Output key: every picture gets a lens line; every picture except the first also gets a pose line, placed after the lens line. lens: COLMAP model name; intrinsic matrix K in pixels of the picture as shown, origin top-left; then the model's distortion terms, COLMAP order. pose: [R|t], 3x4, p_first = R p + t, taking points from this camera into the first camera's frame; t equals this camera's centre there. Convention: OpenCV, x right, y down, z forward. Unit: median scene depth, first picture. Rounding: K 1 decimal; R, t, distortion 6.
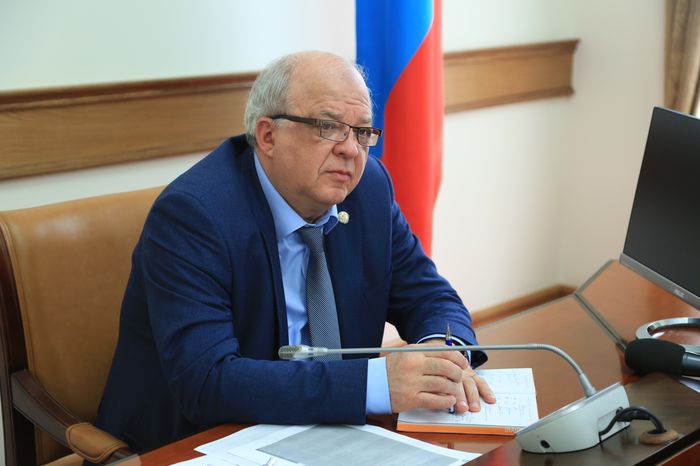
lens RADIAL K [[1334.7, 0, 349.9], [0, 1334.7, 233.1], [0, 0, 1]] dist [0.048942, 0.000000]
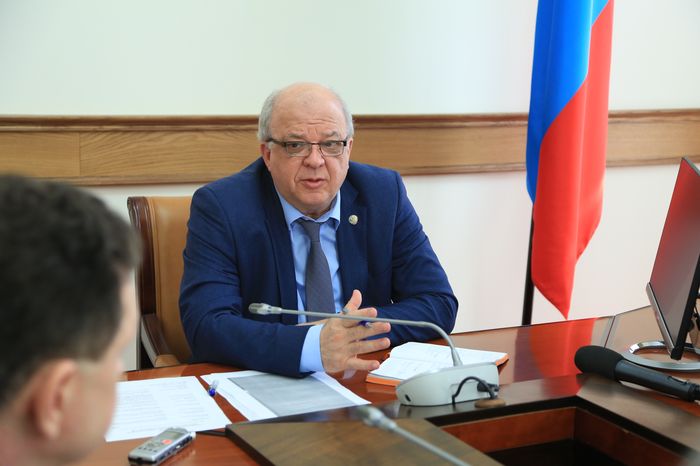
lens RADIAL K [[1201.6, 0, 349.8], [0, 1201.6, 232.9], [0, 0, 1]] dist [0.025933, 0.000000]
pose [[0.942045, 0.099824, -0.320292, 0.422632], [-0.109418, 0.993923, -0.012051, 0.016725], [0.317143, 0.046399, 0.947242, -0.128804]]
